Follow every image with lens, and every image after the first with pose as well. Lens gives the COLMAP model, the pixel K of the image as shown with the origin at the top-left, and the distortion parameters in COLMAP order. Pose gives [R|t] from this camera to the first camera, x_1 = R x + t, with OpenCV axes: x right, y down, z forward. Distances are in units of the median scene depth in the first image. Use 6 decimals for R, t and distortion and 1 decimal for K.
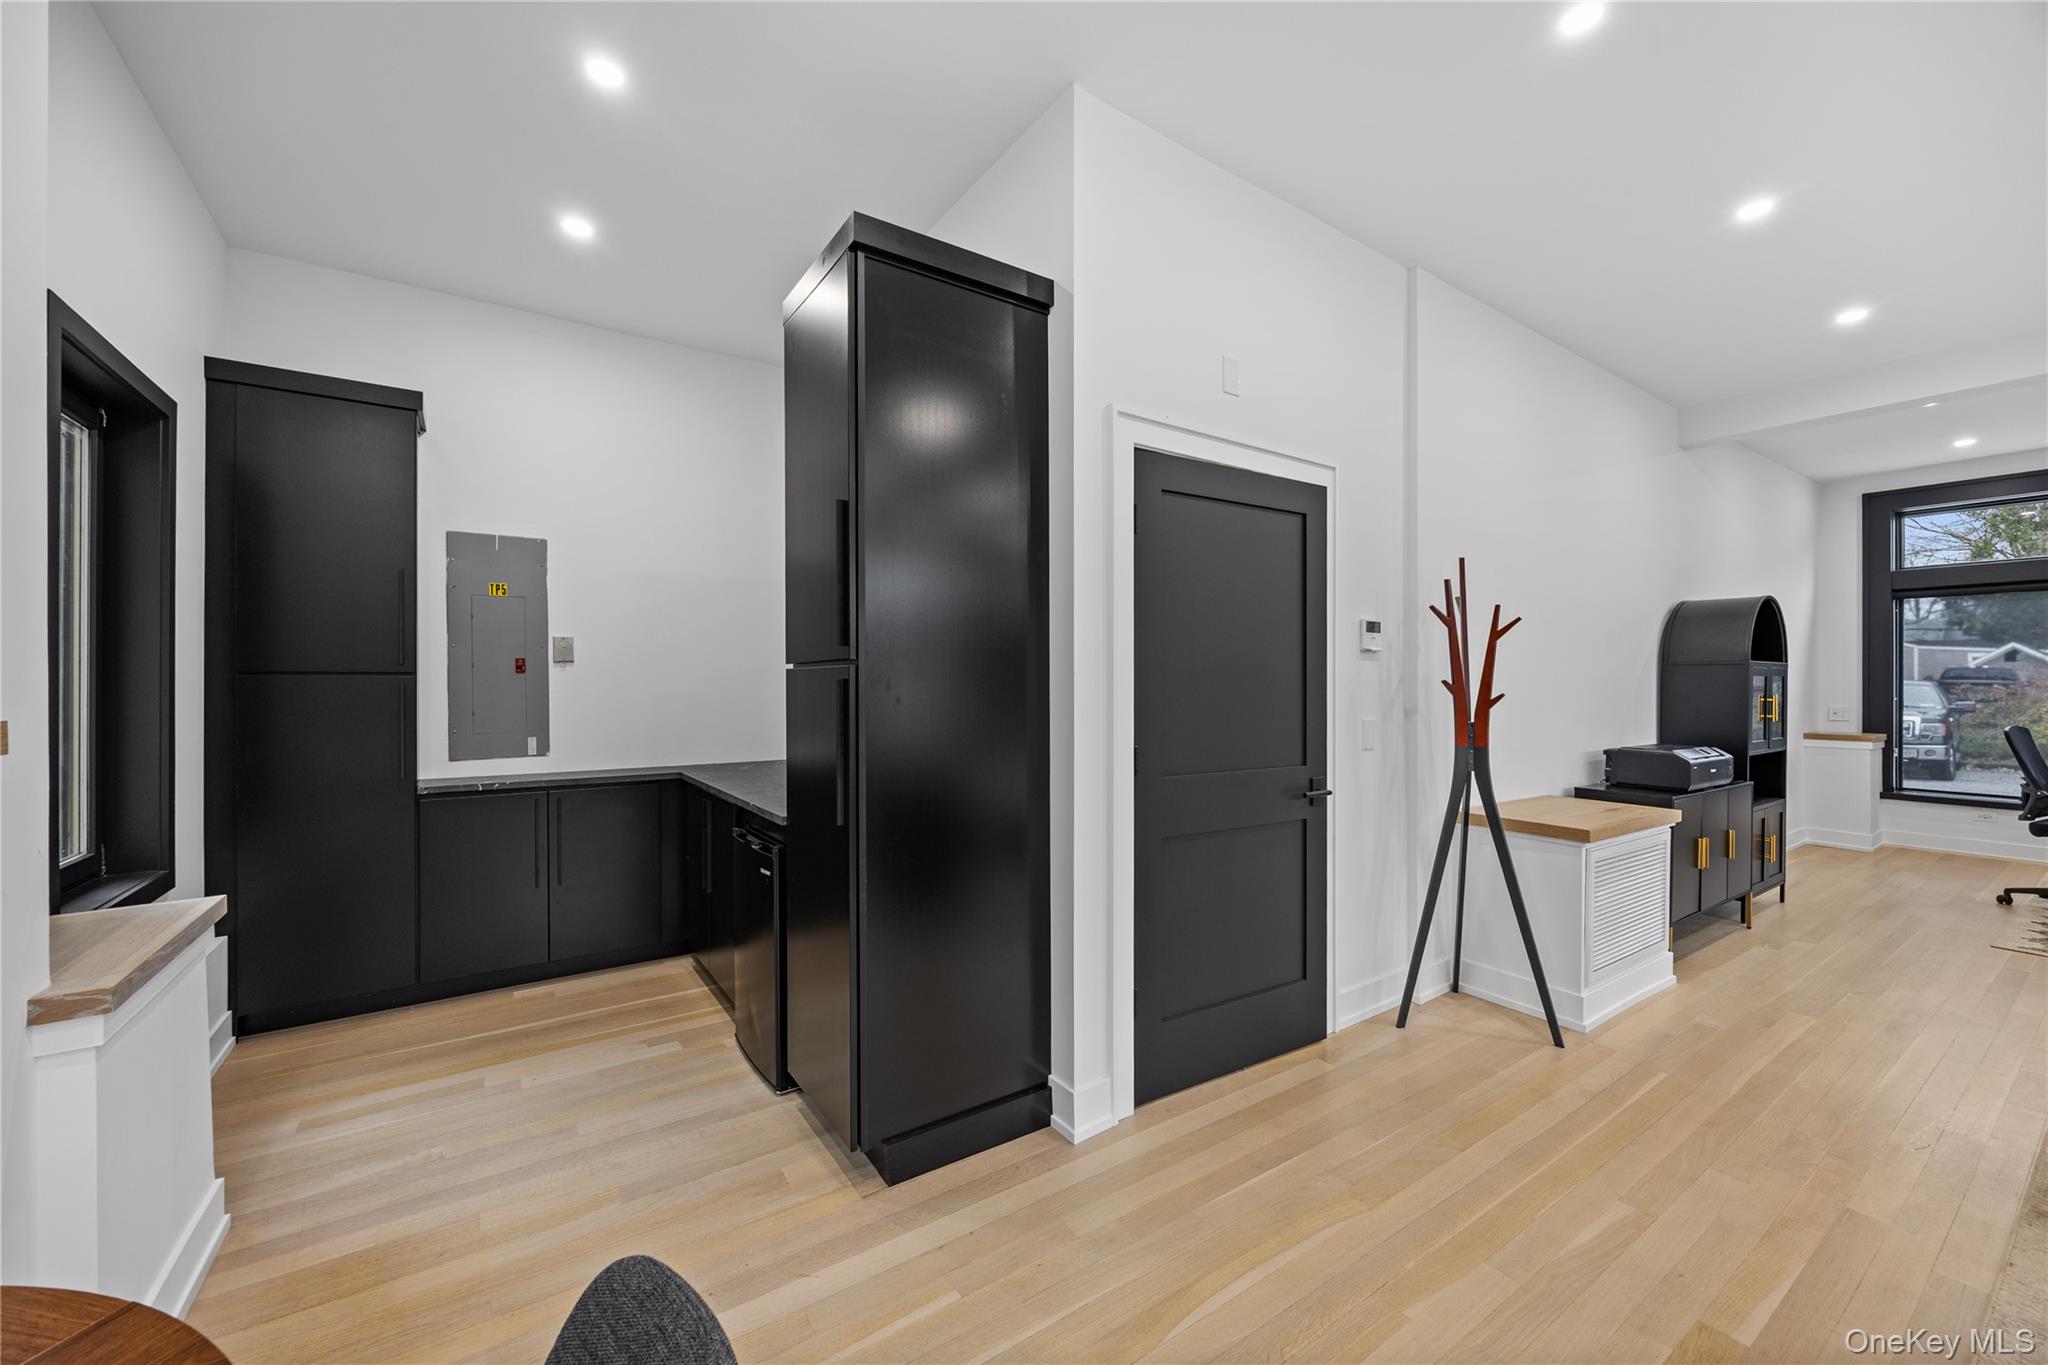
lens RADIAL K [[809.1, 0, 1021.4], [0, 809.1, 682.1], [0, 0, 1]] dist [-0.004218, 0.000401]
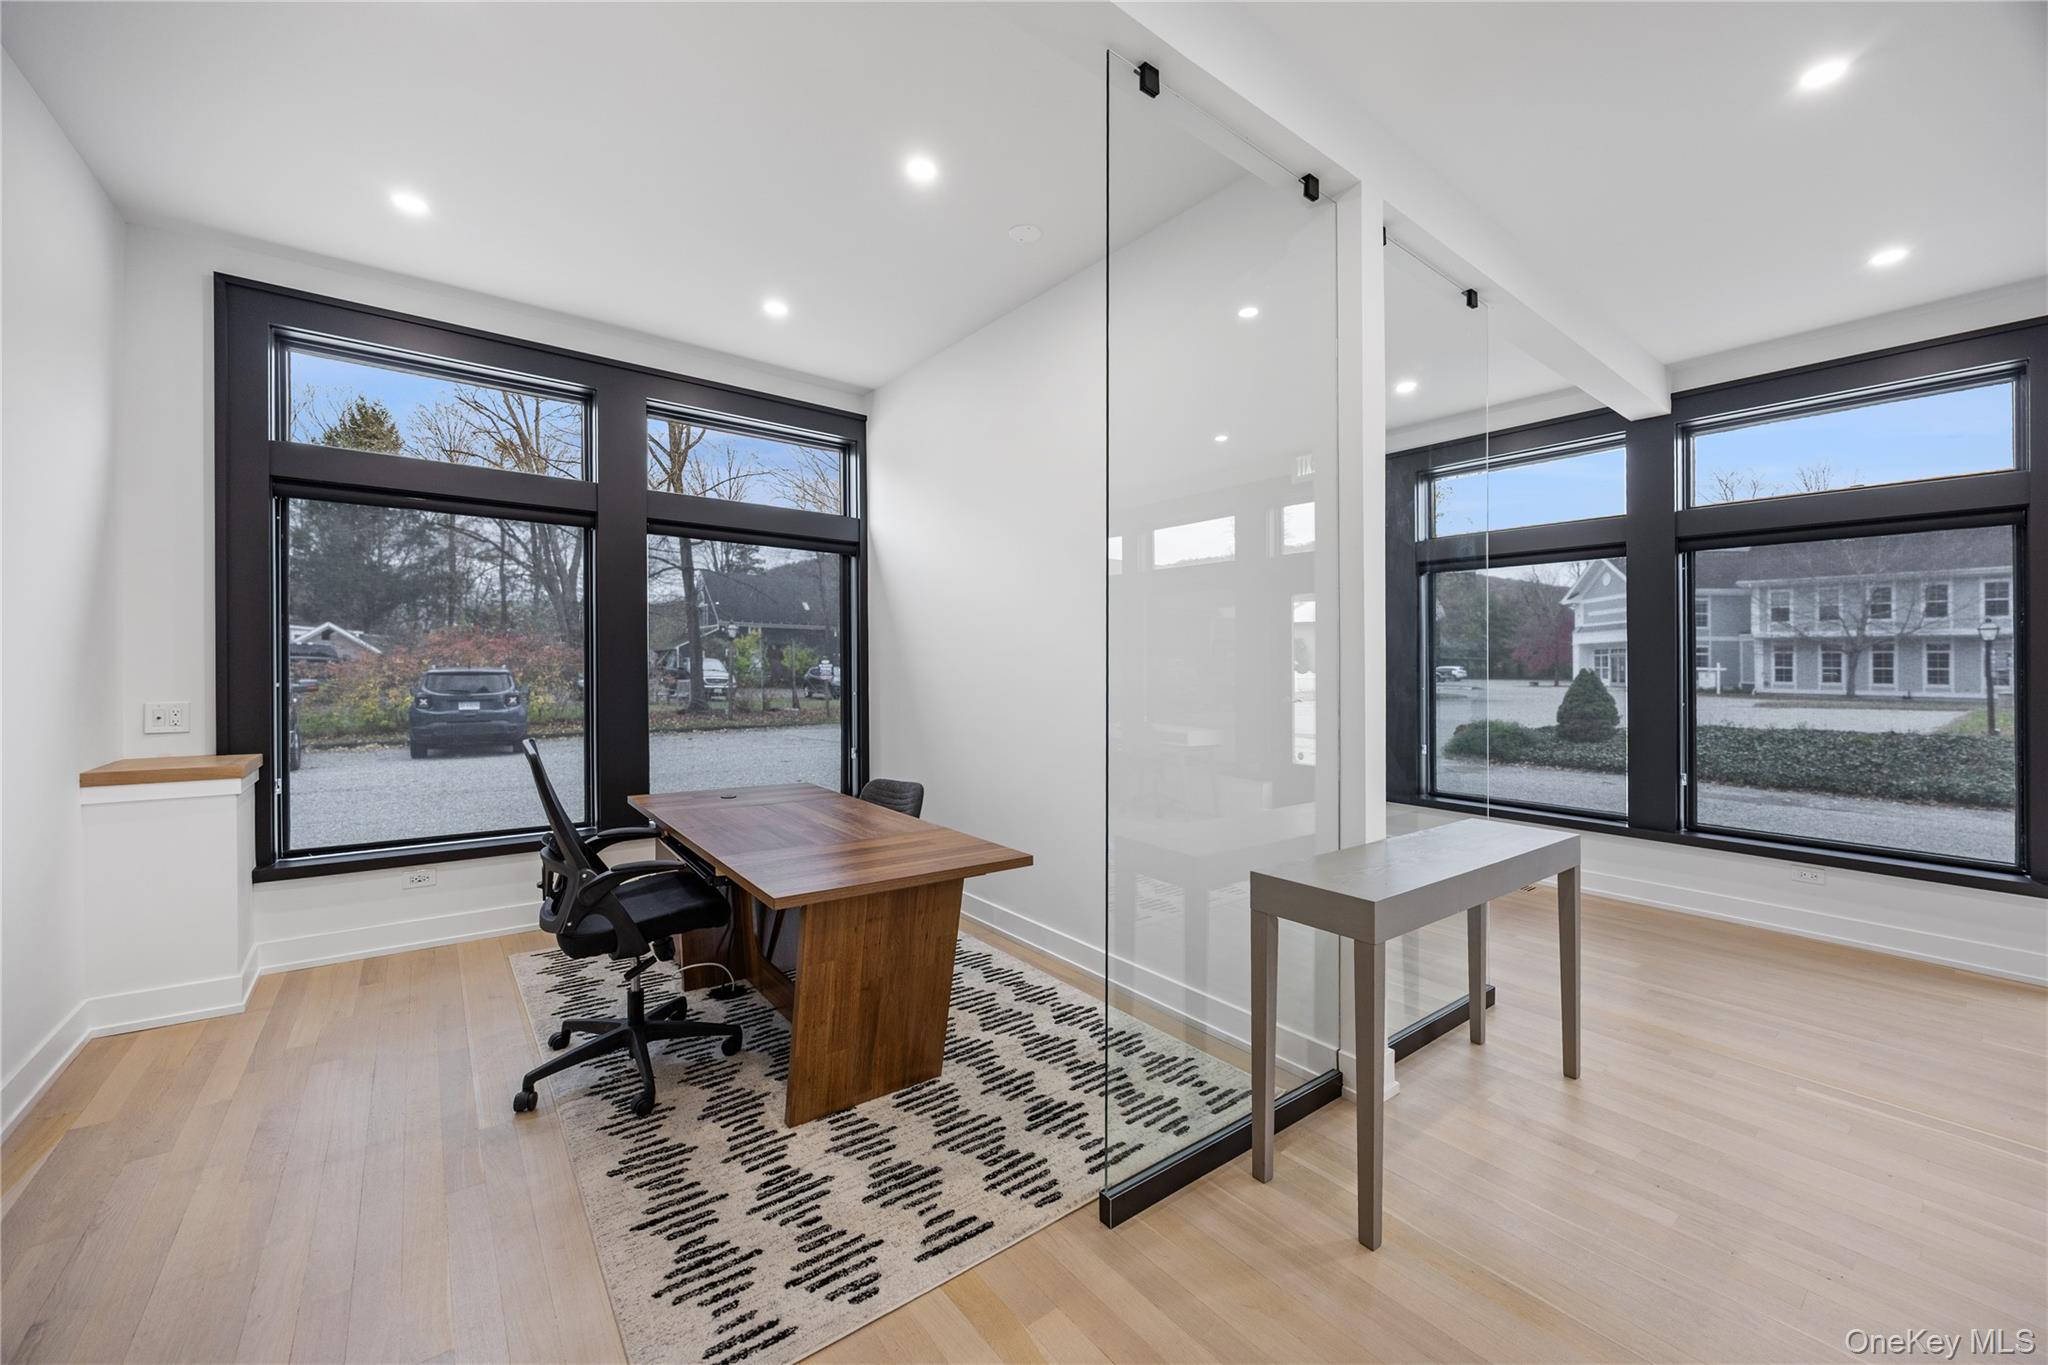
lens RADIAL K [[809.1, 0, 1038.6], [0, 809.1, 682.3], [0, 0, 1]] dist [-0.004218, 0.000401]
pose [[-0.050508, -0.018841, 0.998546, 1.080300], [-0.012014, 0.999761, 0.018256, 0.006159], [-0.998651, -0.011074, -0.050722, 1.071586]]
